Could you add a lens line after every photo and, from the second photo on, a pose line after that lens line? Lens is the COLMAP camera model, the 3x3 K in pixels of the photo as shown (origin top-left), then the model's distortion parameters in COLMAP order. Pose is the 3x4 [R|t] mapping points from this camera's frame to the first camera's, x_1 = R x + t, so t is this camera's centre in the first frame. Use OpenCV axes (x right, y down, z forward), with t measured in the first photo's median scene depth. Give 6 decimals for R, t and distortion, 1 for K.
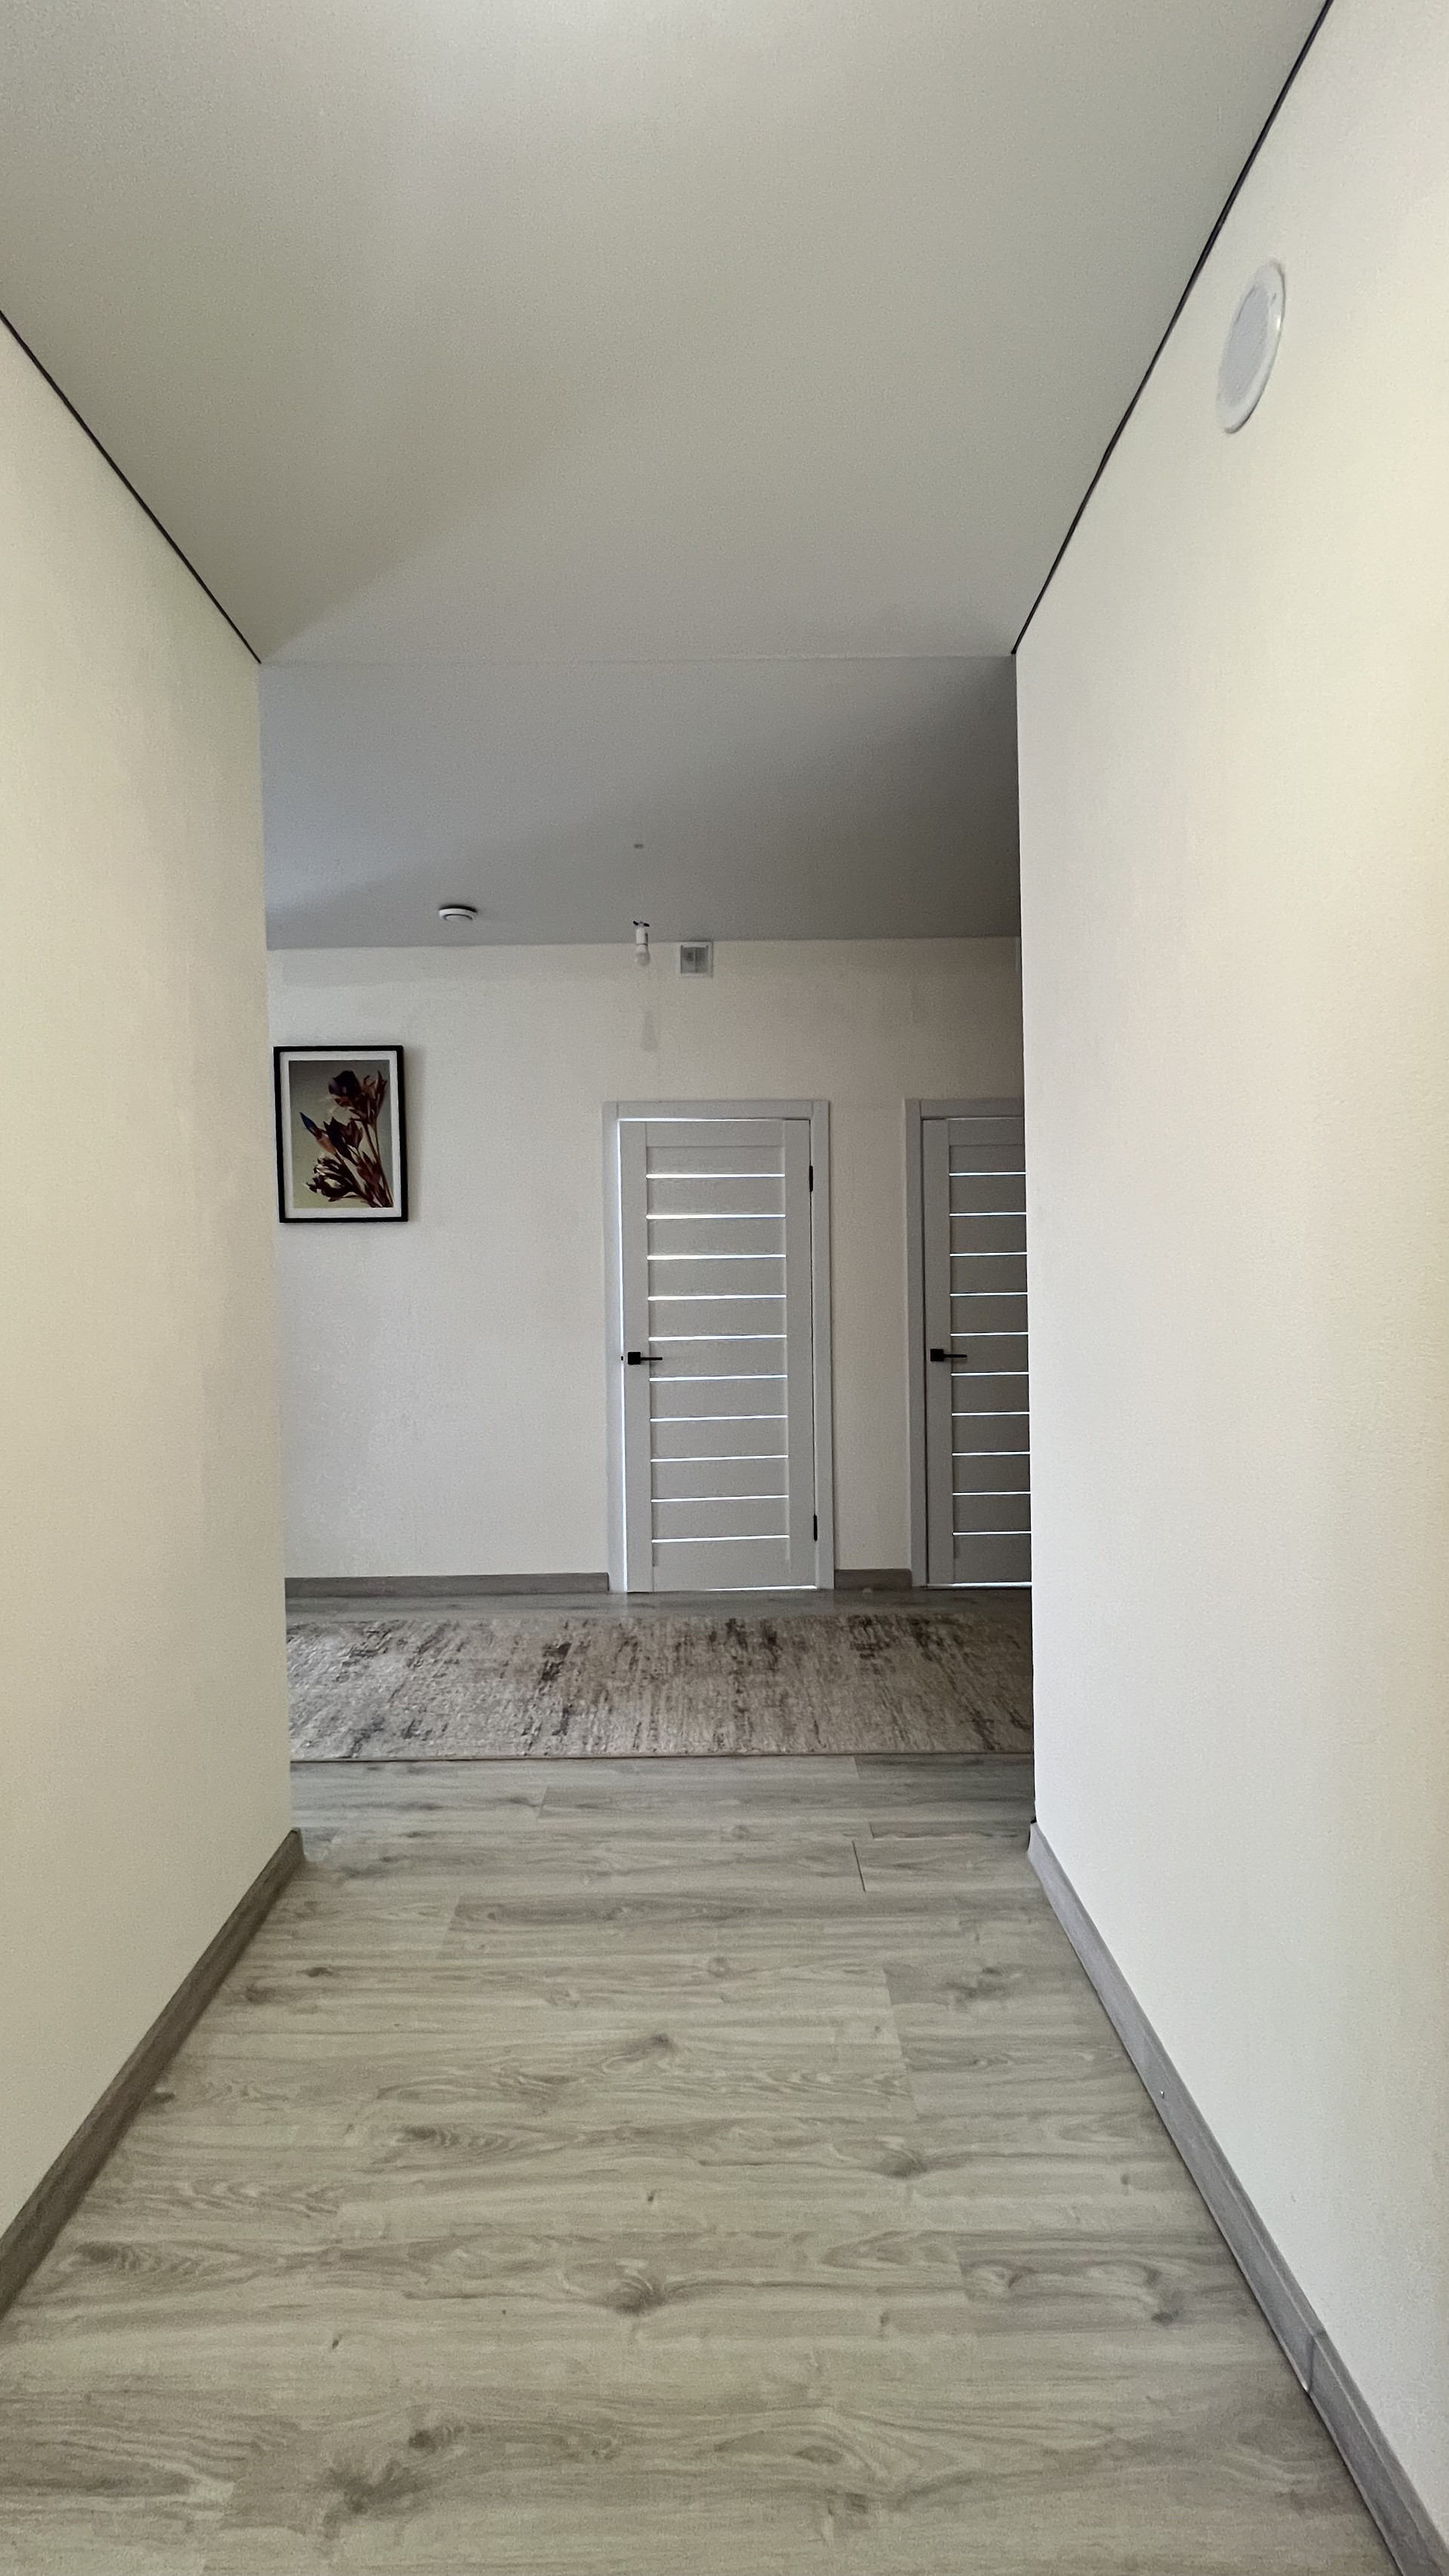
lens RADIAL K [[1031.1, 0, 716.7], [0, 1031.1, 1290.2], [0, 0, 1]] dist [-0.000555, 0.000312]
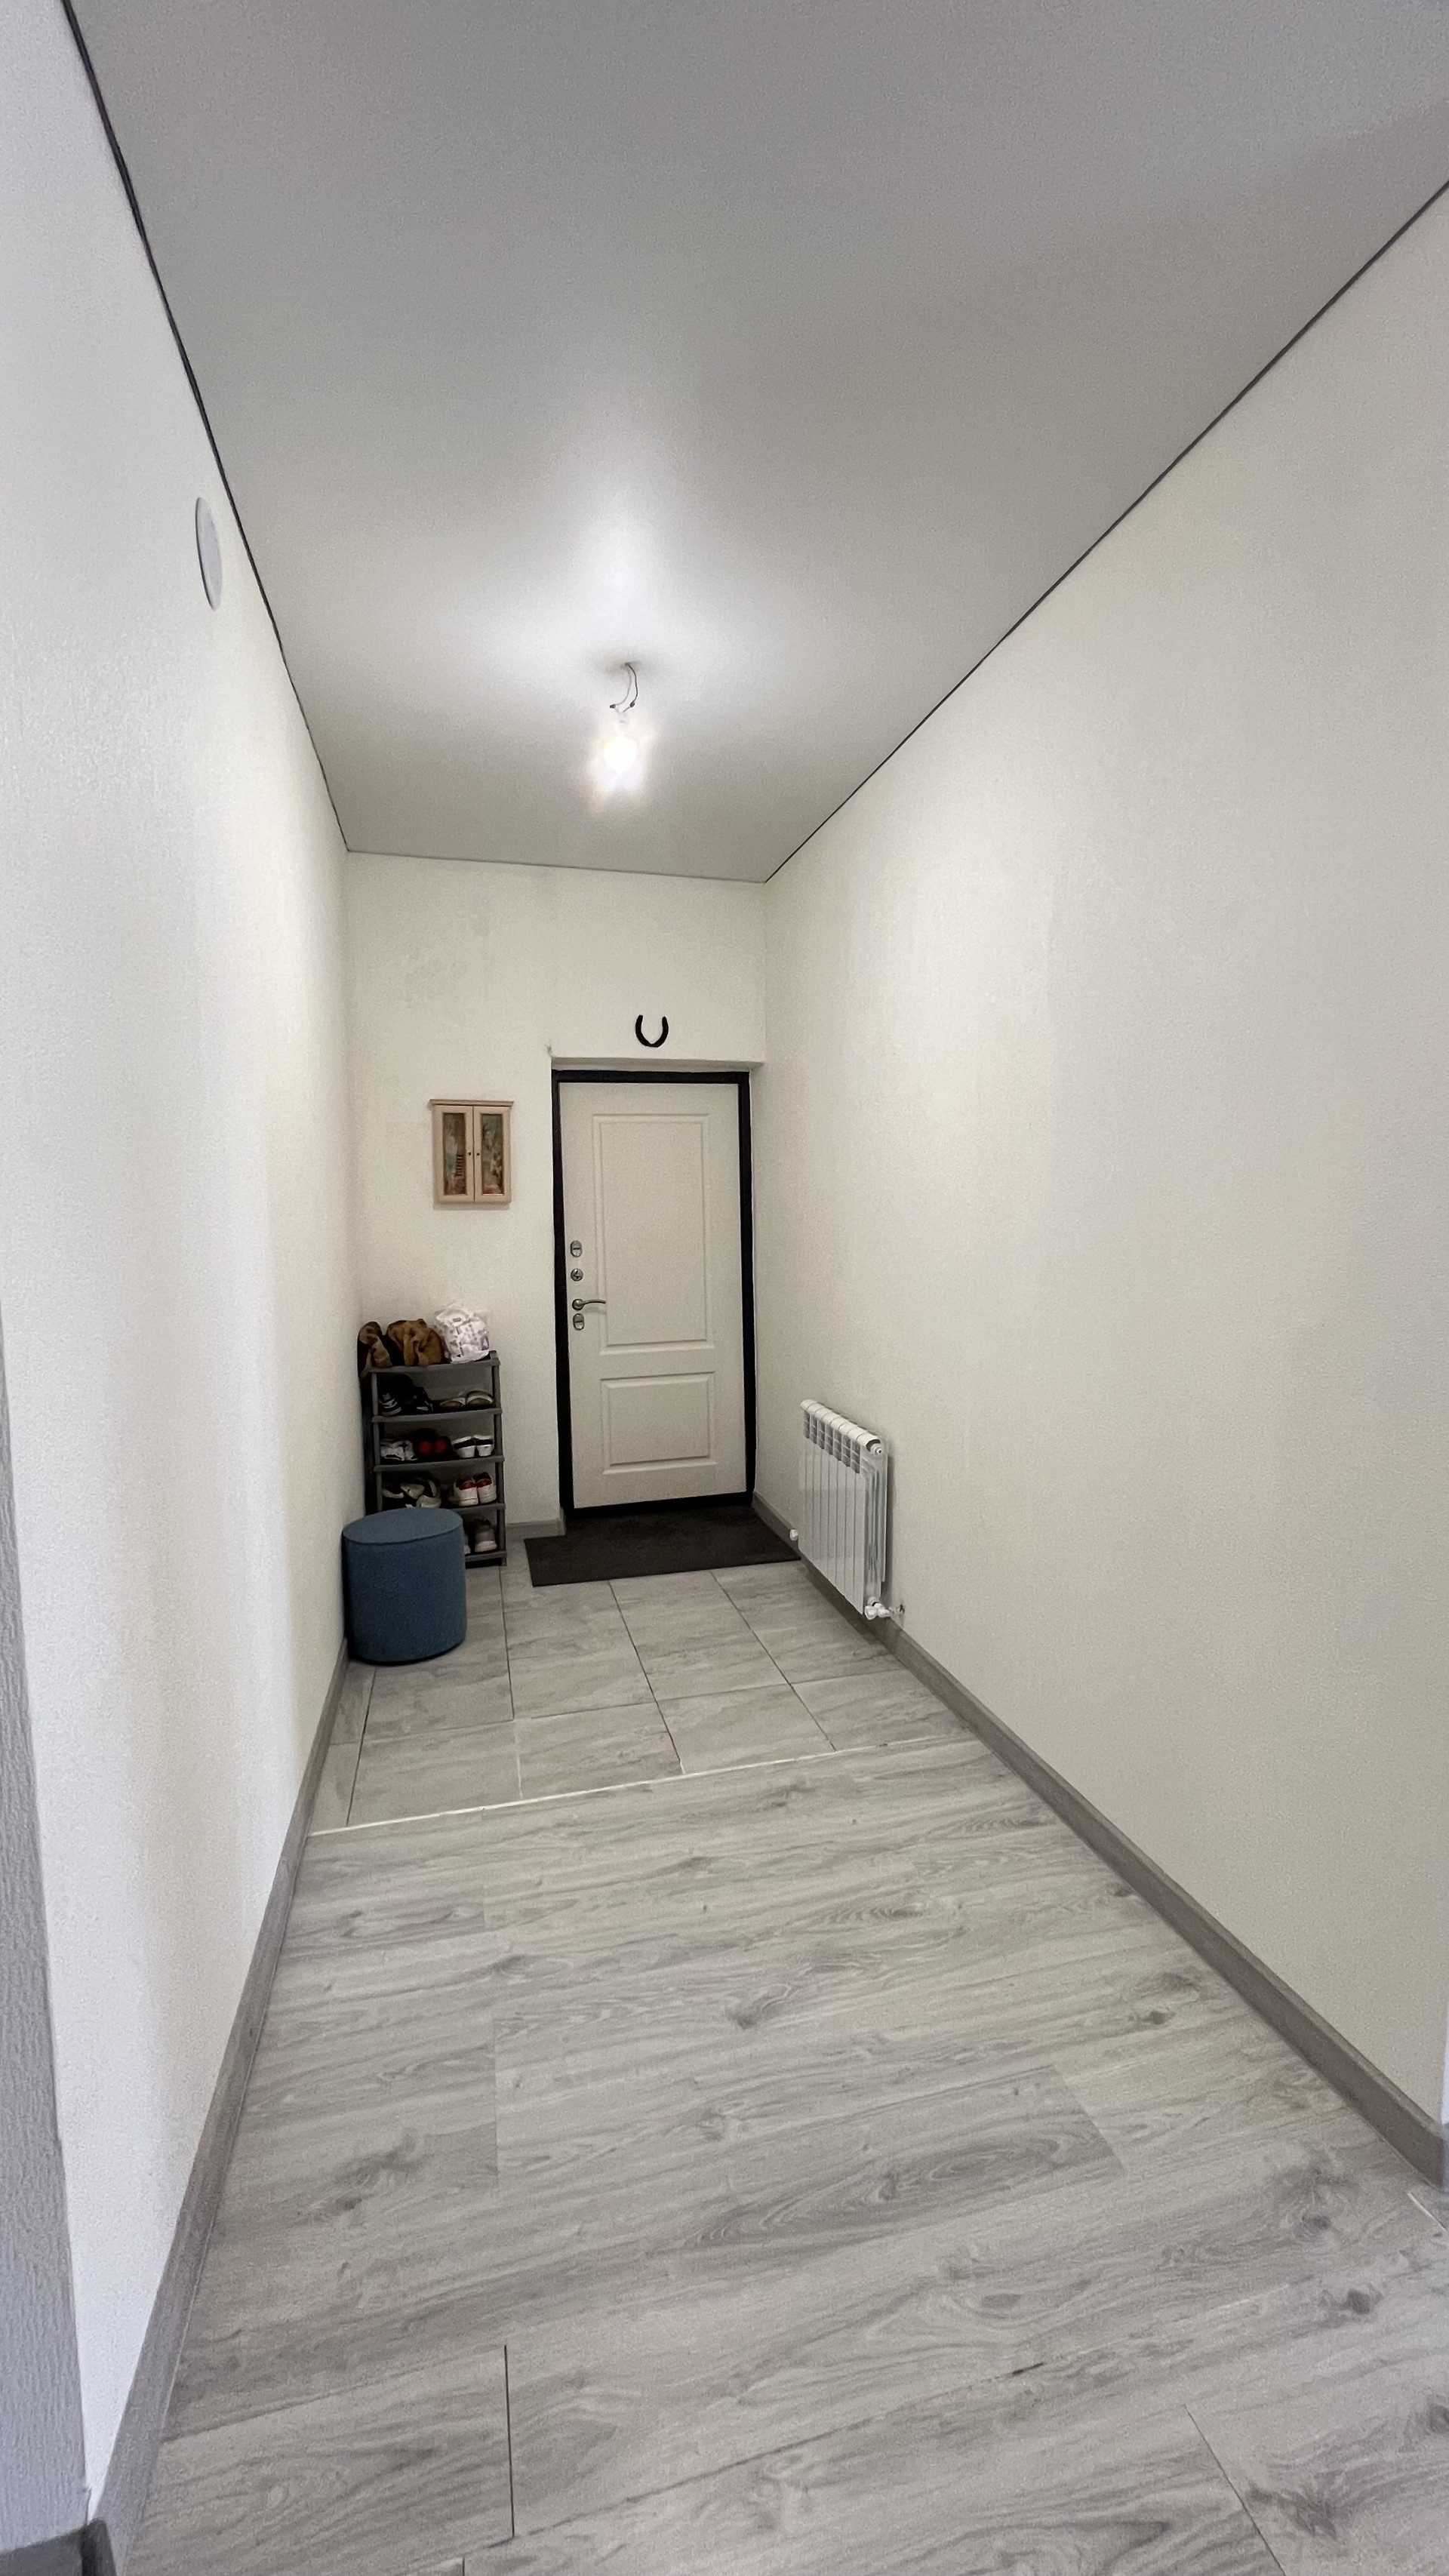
lens RADIAL K [[1031.1, 0, 726.6], [0, 1031.1, 1287.5], [0, 0, 1]] dist [-0.000555, 0.000312]
pose [[-0.969160, 0.047871, -0.241736, 0.170373], [0.019658, 0.992843, 0.117802, -0.075673], [0.245645, 0.109417, -0.963165, 1.914657]]
